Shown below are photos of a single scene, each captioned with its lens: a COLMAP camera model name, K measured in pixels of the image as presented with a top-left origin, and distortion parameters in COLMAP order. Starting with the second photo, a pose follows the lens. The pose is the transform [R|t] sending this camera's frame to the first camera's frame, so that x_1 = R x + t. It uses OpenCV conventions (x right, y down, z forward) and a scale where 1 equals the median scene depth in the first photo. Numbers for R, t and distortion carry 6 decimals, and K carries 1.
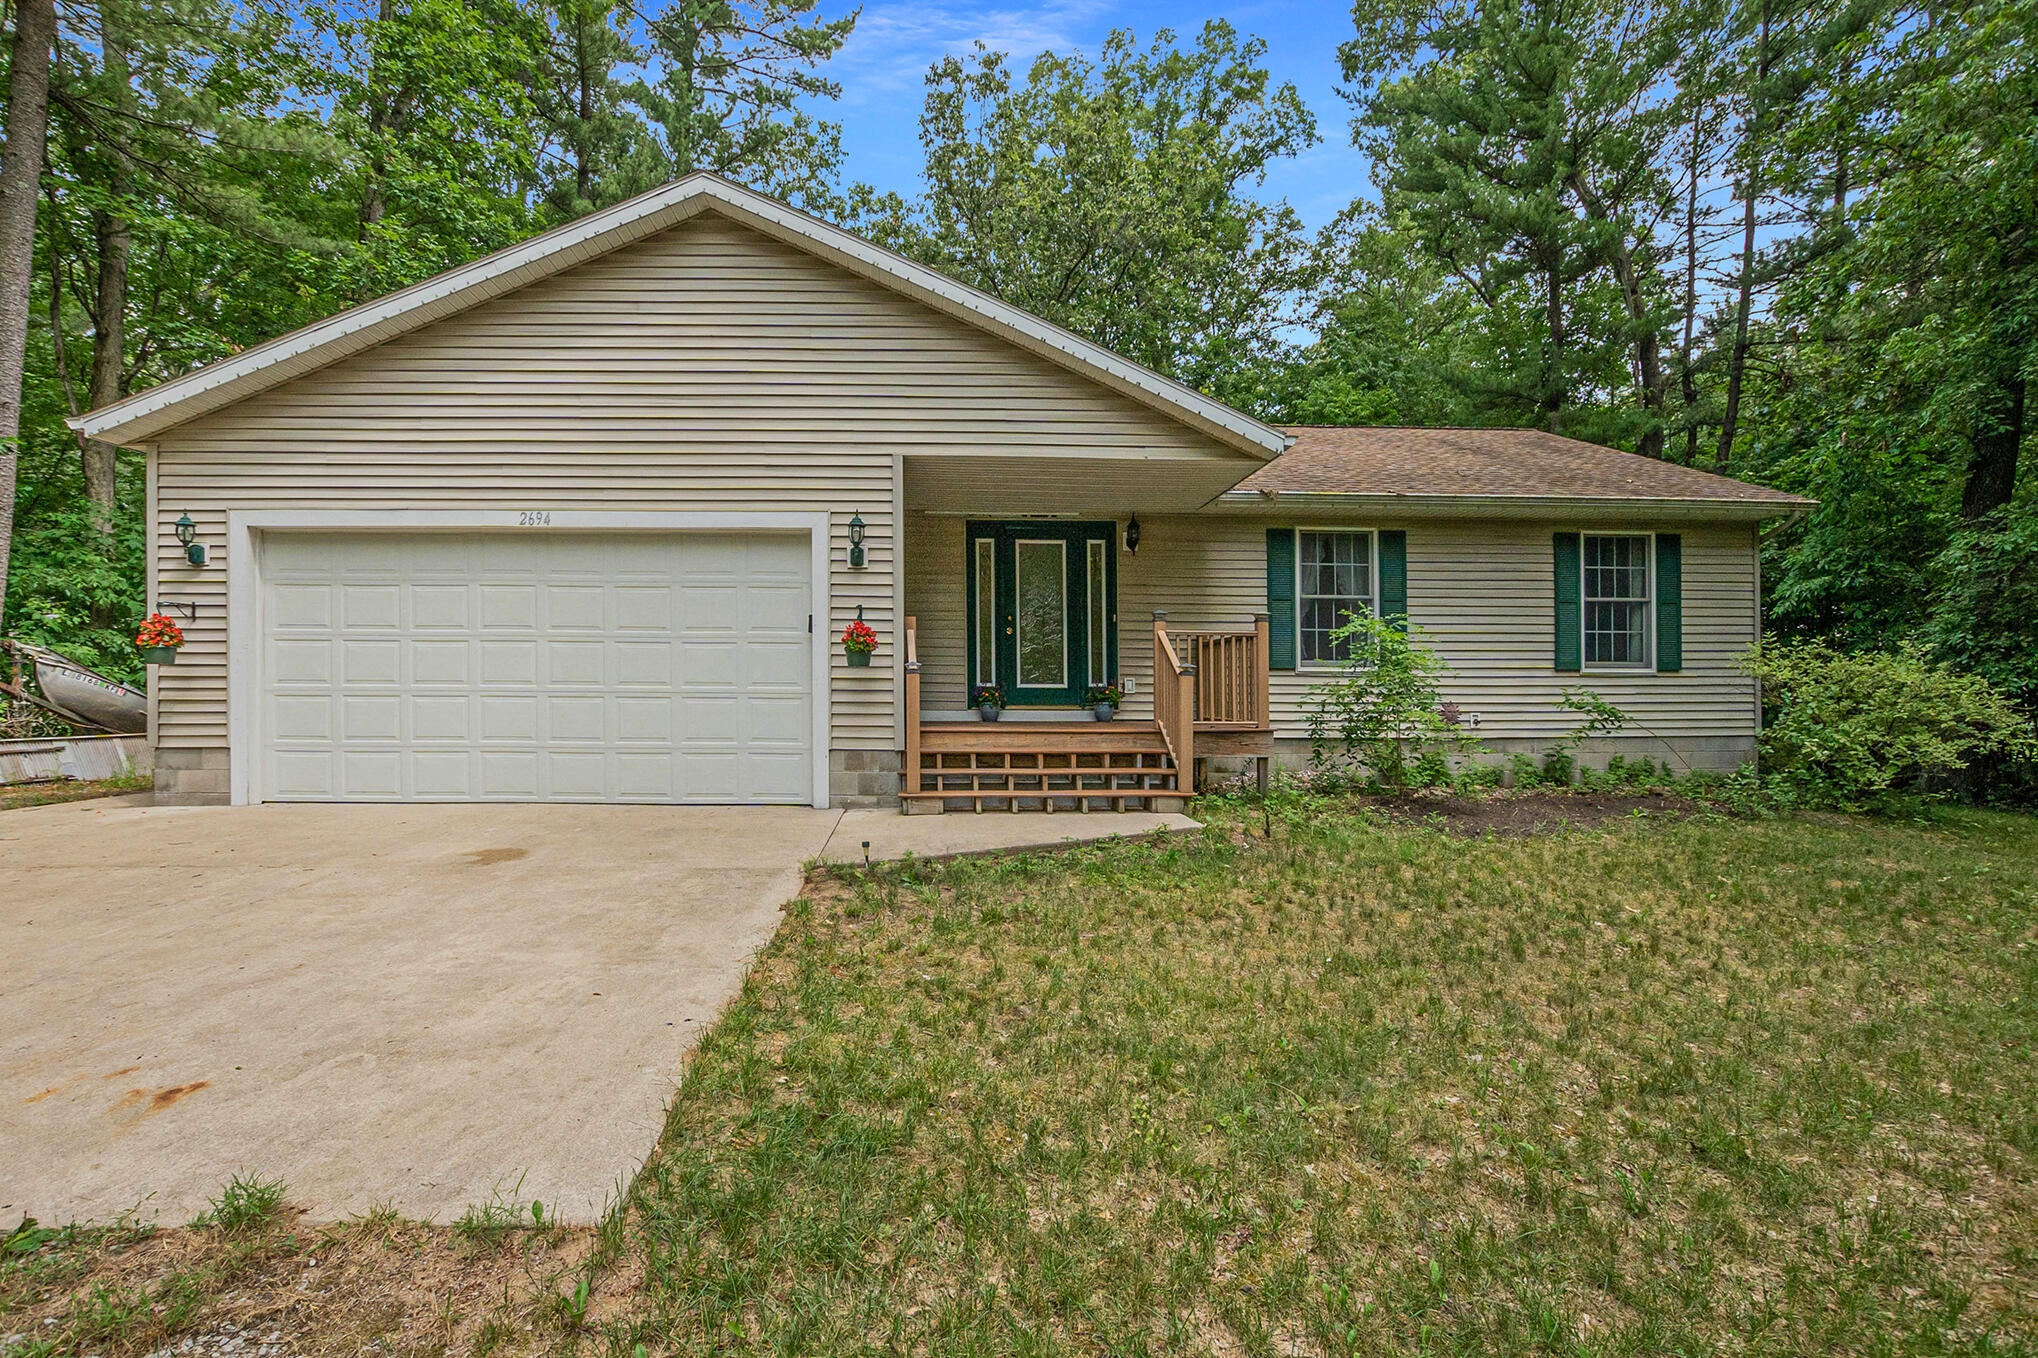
lens RADIAL K [[917.0, 0, 1025.0], [0, 917.0, 679.1], [0, 0, 1]] dist [-0.003407, 0.000150]
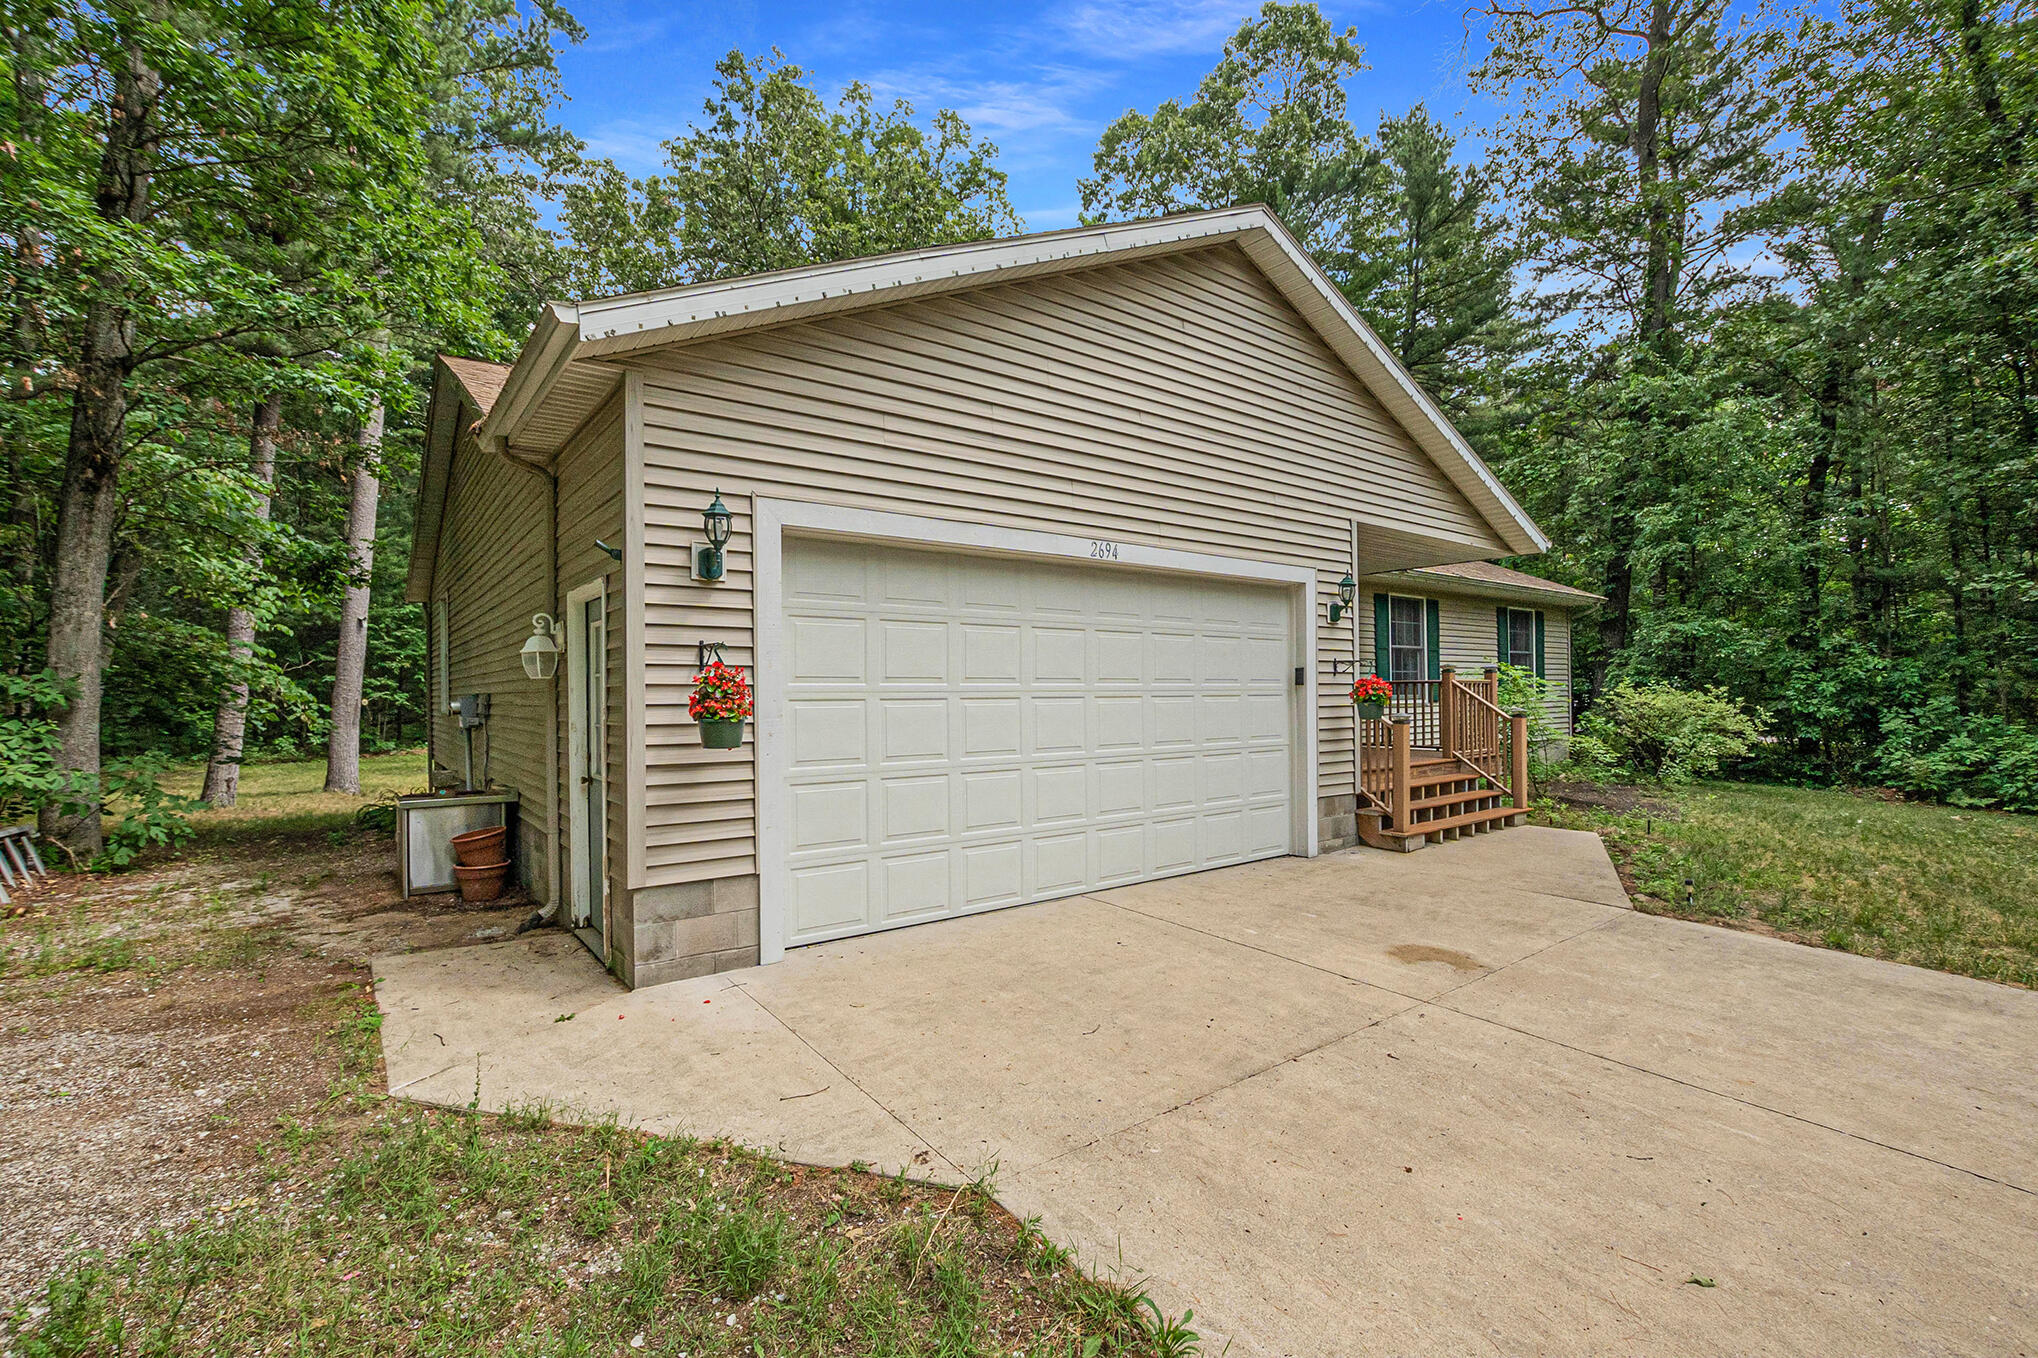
lens RADIAL K [[917.0, 0, 1025.0], [0, 917.0, 679.1], [0, 0, 1]] dist [-0.003407, 0.000150]
pose [[0.792219, -0.001313, 0.610235, -1.108470], [0.003358, 0.999992, -0.002207, -0.056411], [-0.610227, 0.003797, 0.792217, 0.383298]]
